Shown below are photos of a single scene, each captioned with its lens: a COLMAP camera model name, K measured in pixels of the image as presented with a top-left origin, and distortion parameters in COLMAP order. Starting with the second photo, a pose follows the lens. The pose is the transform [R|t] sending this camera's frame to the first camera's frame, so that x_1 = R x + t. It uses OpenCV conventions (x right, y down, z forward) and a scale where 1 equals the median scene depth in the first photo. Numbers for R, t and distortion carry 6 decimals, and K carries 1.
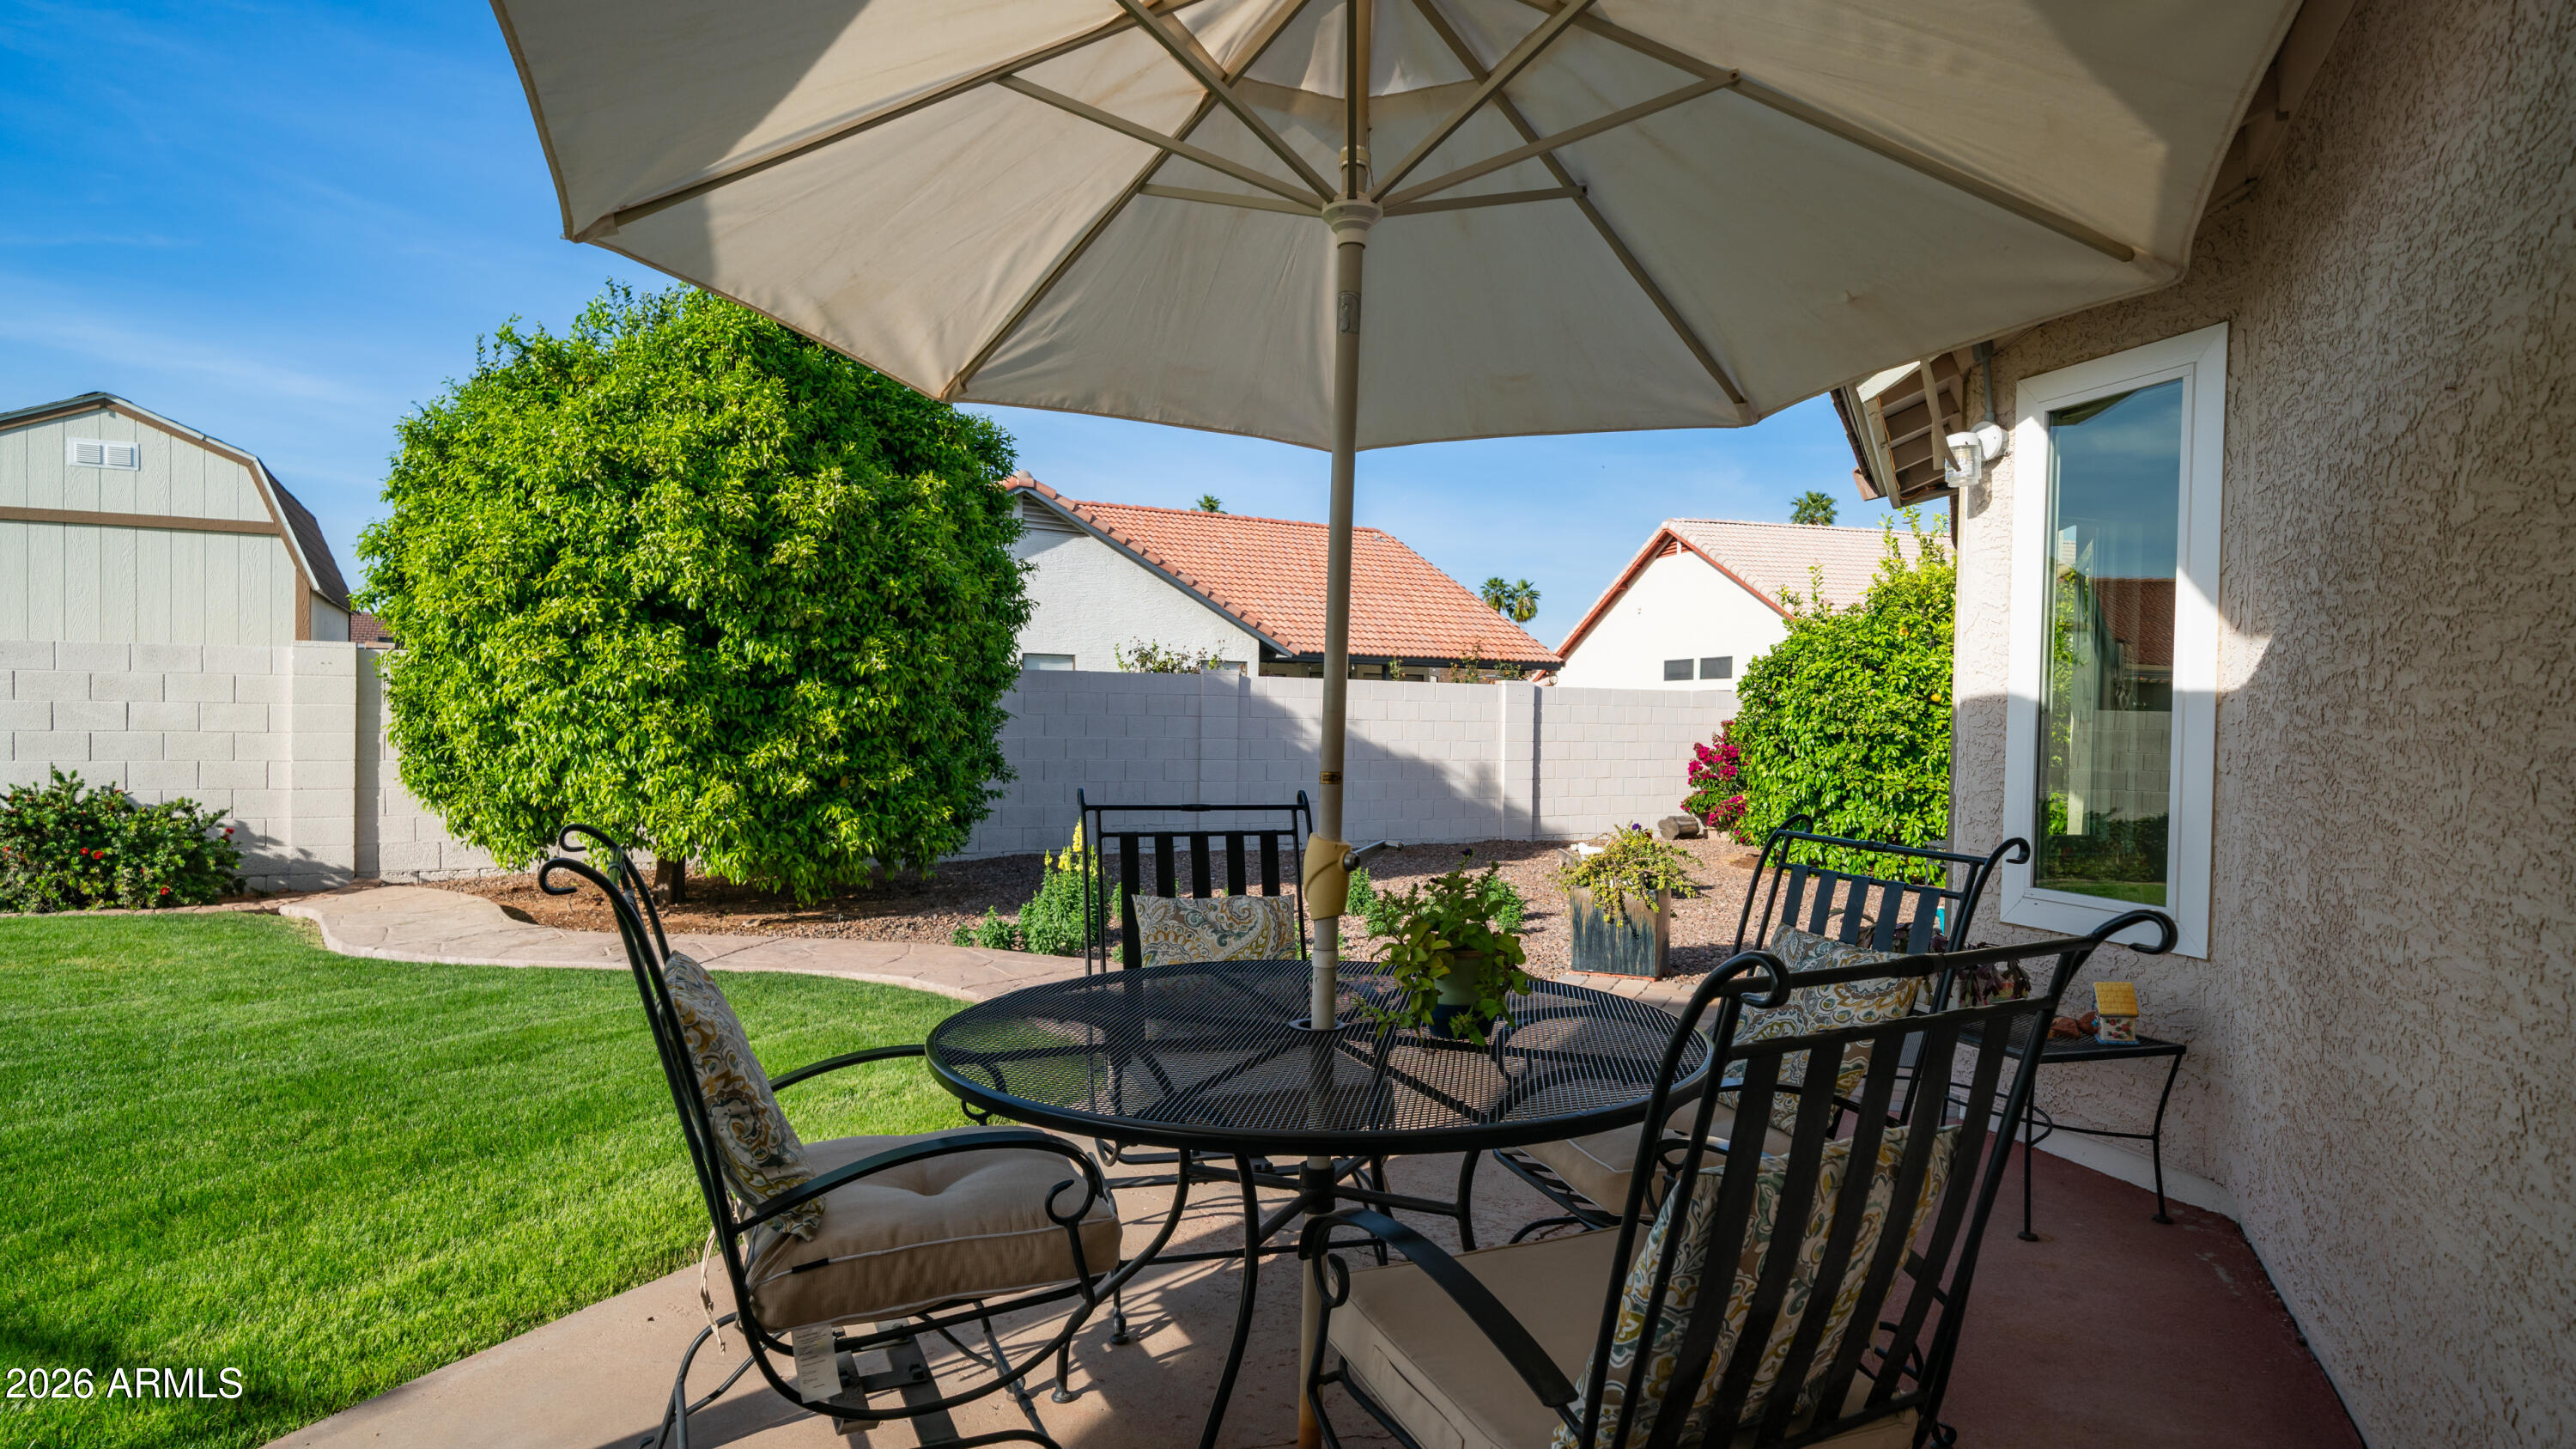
lens RADIAL K [[1411.8, 0, 1289.6], [0, 1411.8, 739.8], [0, 0, 1]] dist [-0.001946, -0.000572]
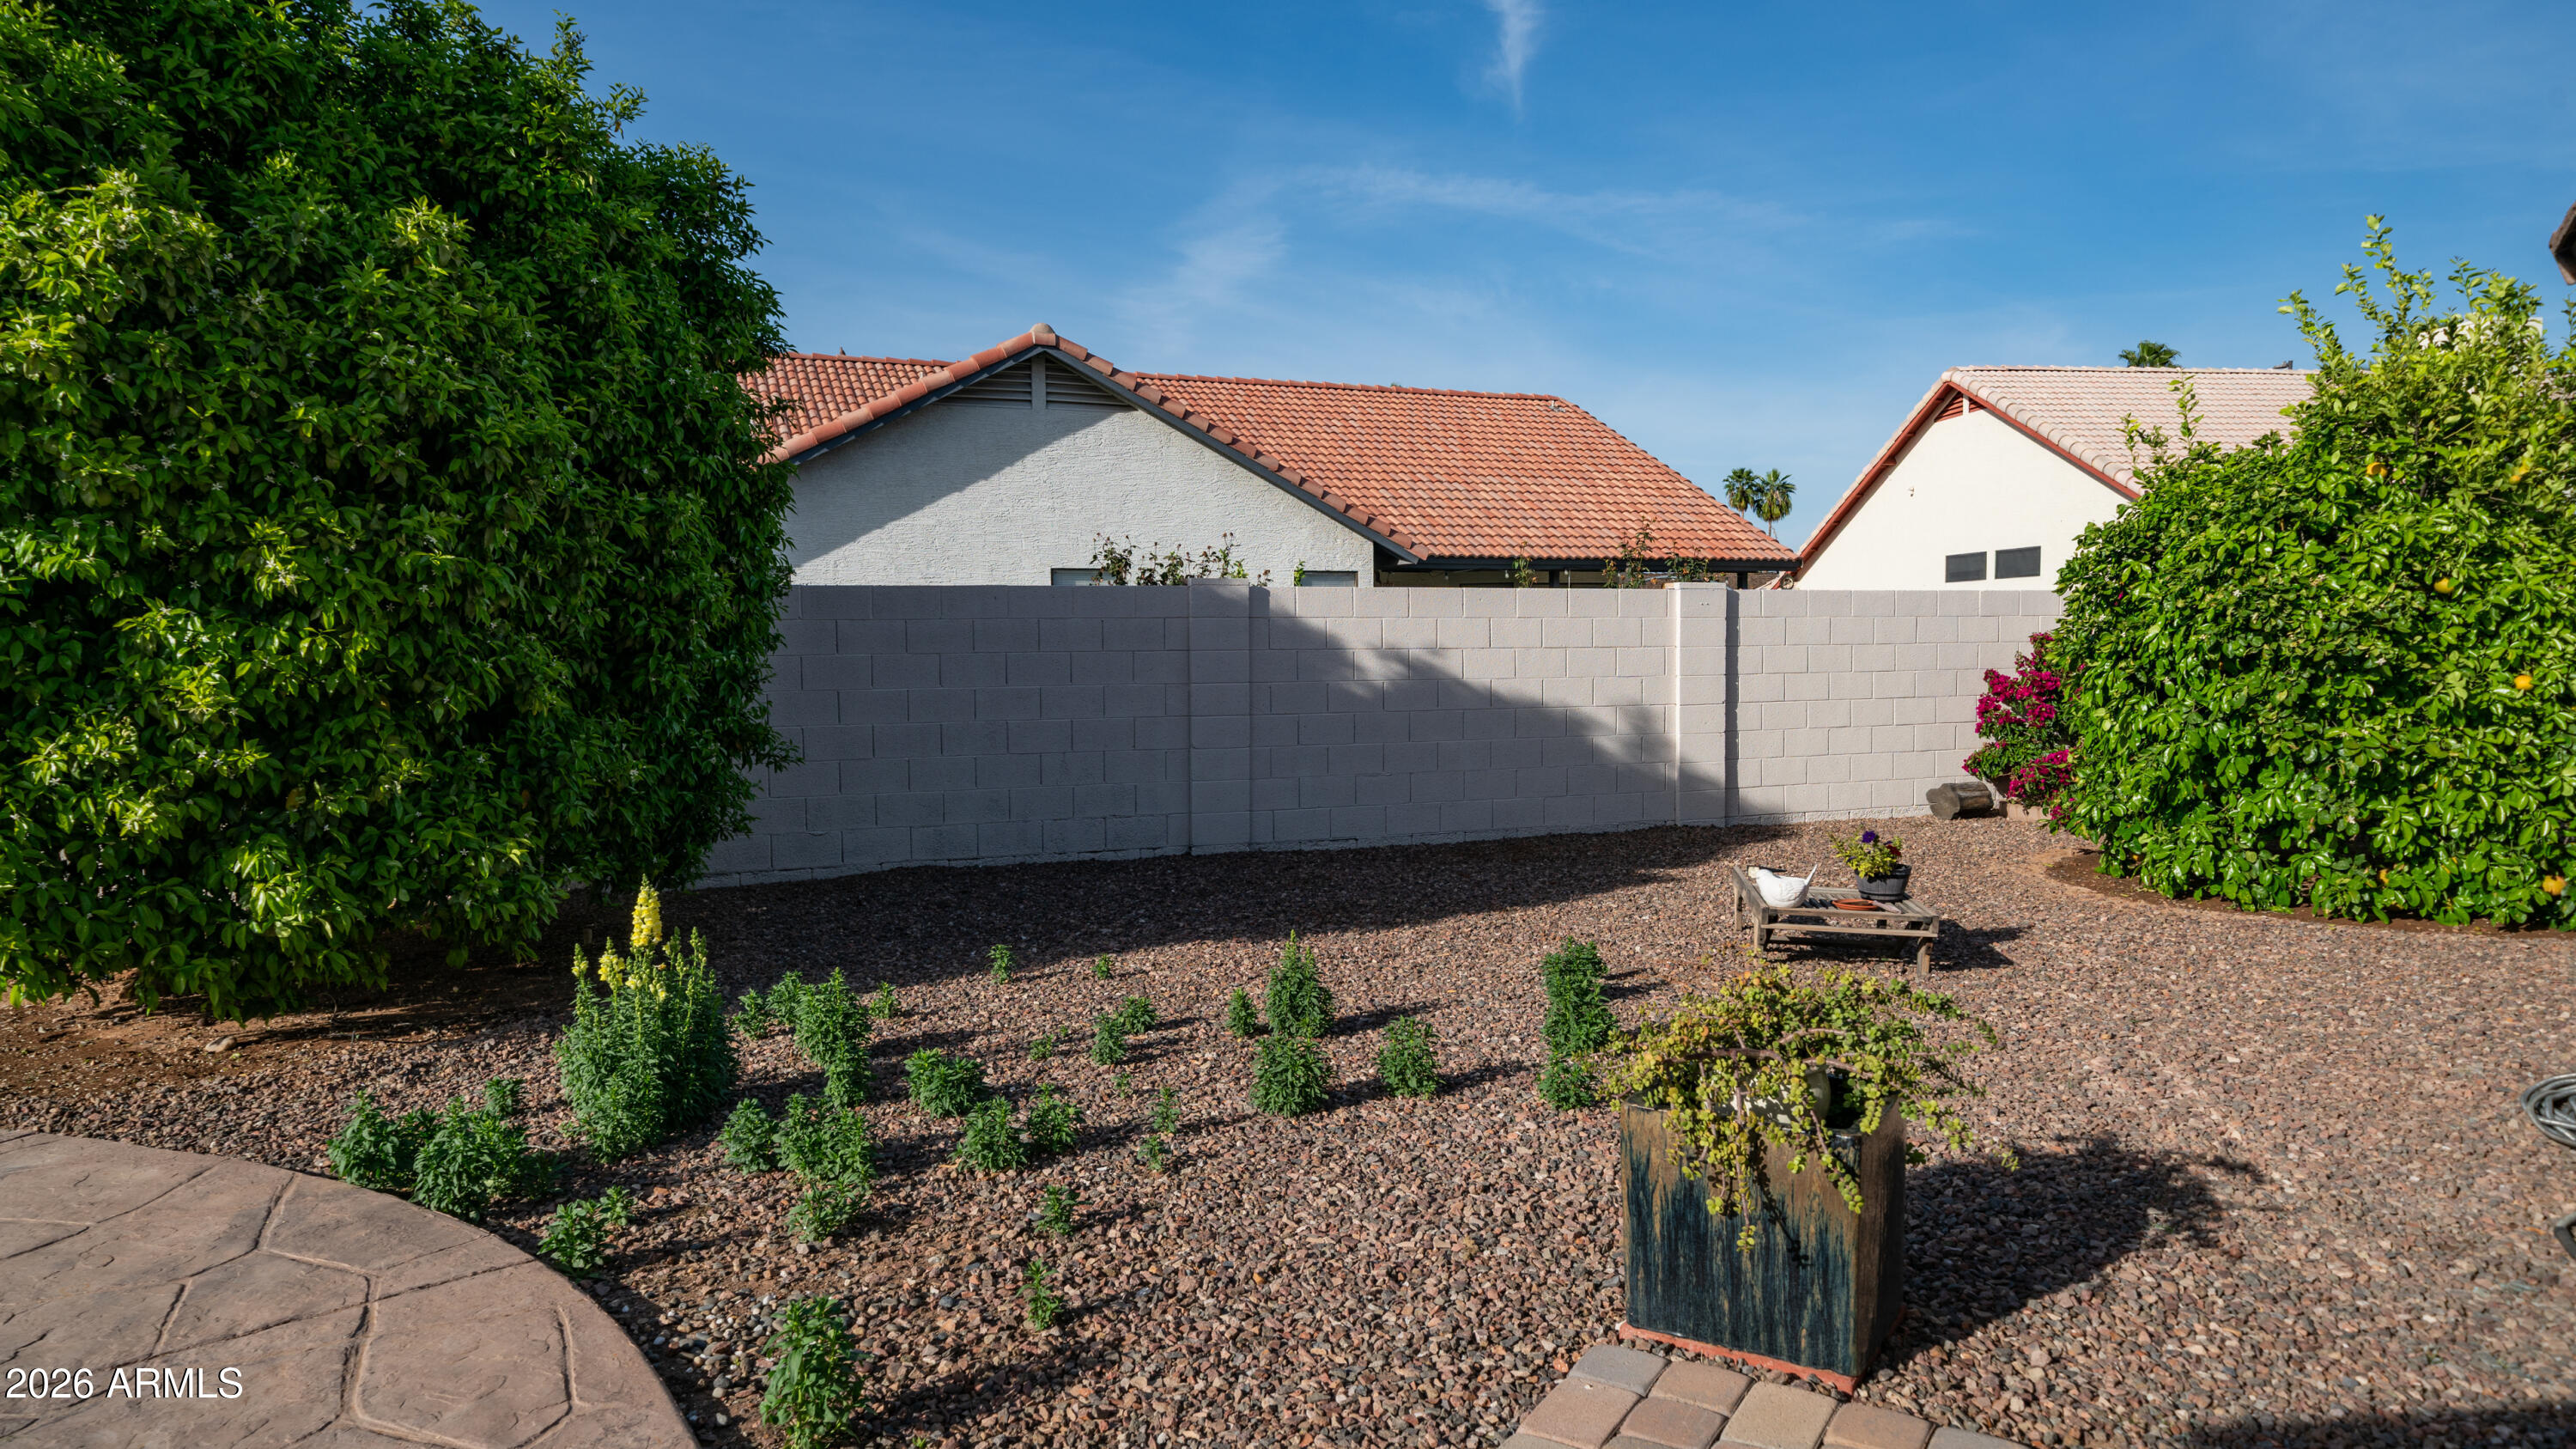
lens RADIAL K [[1542.9, 0, 1296.5], [0, 1542.9, 734.0], [0, 0, 1]] dist [0.000354, -0.004958]
pose [[0.989586, -0.015837, -0.143069, 0.102108], [0.022076, 0.998868, 0.042127, -0.007766], [0.142240, -0.044847, 0.988816, 0.345511]]
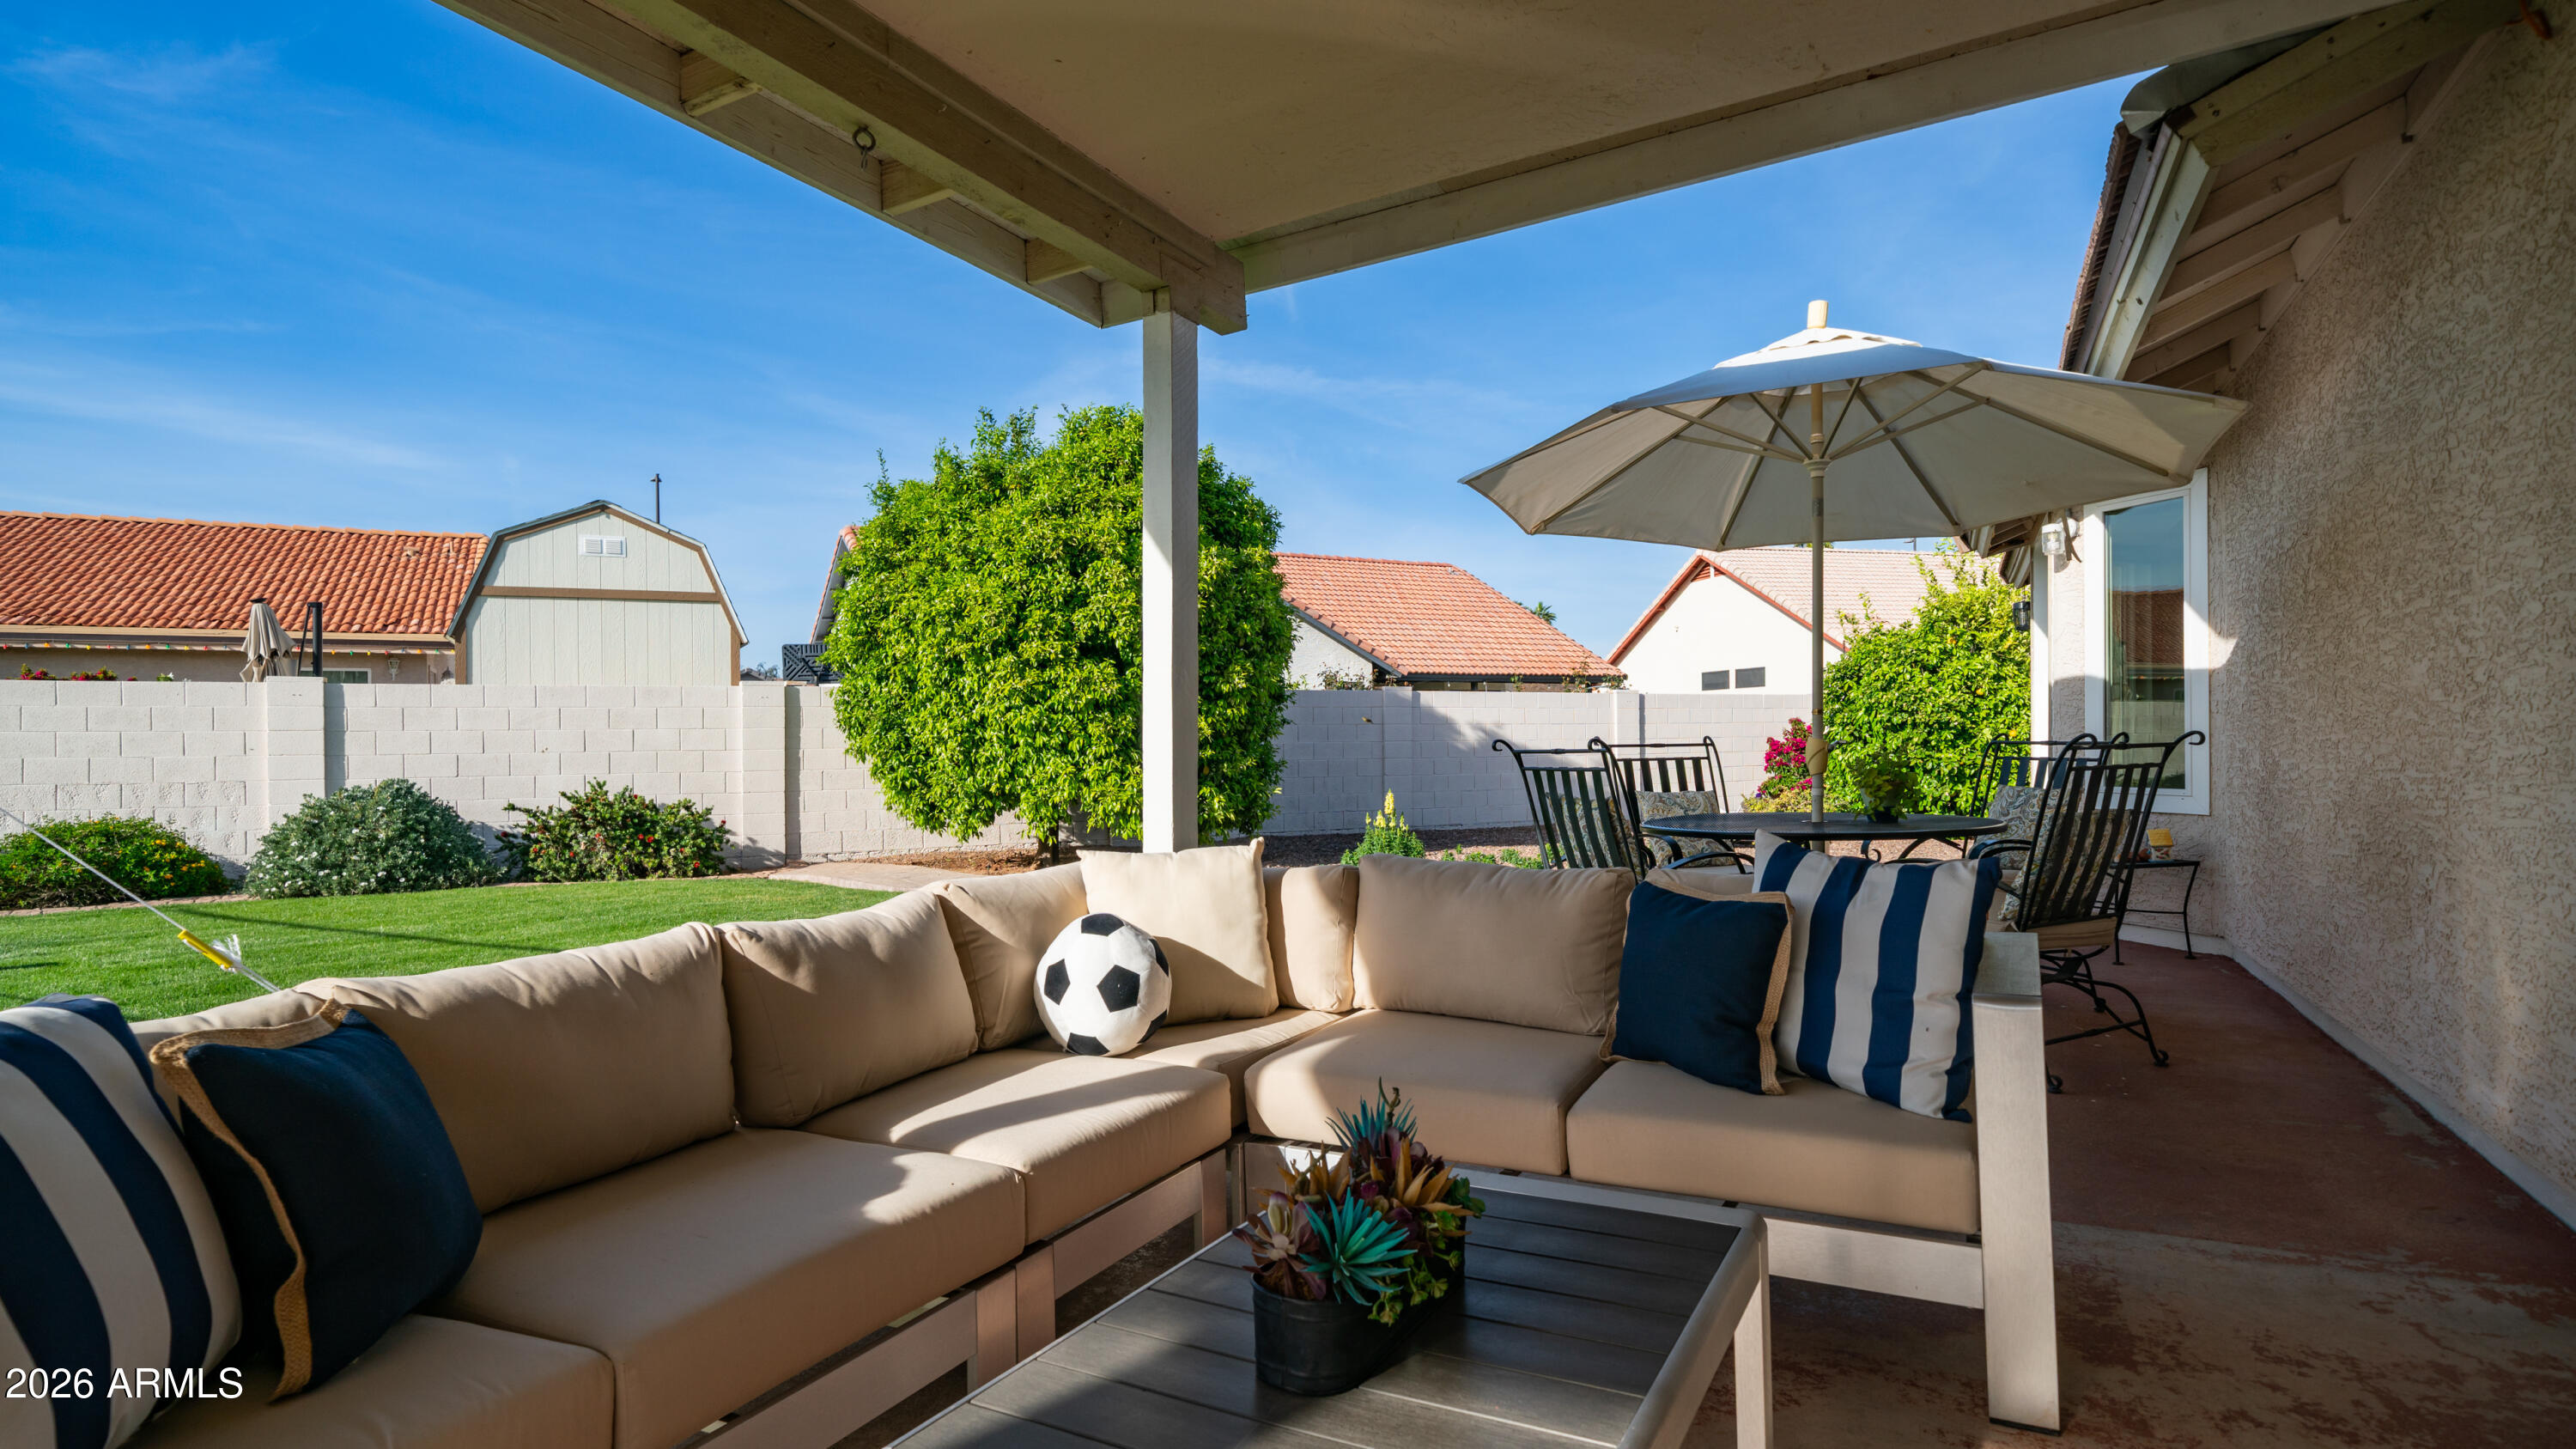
lens RADIAL K [[1354.7, 0, 1273.1], [0, 1354.7, 736.1], [0, 0, 1]] dist [-0.009933, 0.003664]
pose [[0.999459, -0.026282, -0.019793, -0.159073], [0.025905, 0.999483, -0.019049, 0.016678], [0.020283, 0.018526, 0.999623, -0.234657]]
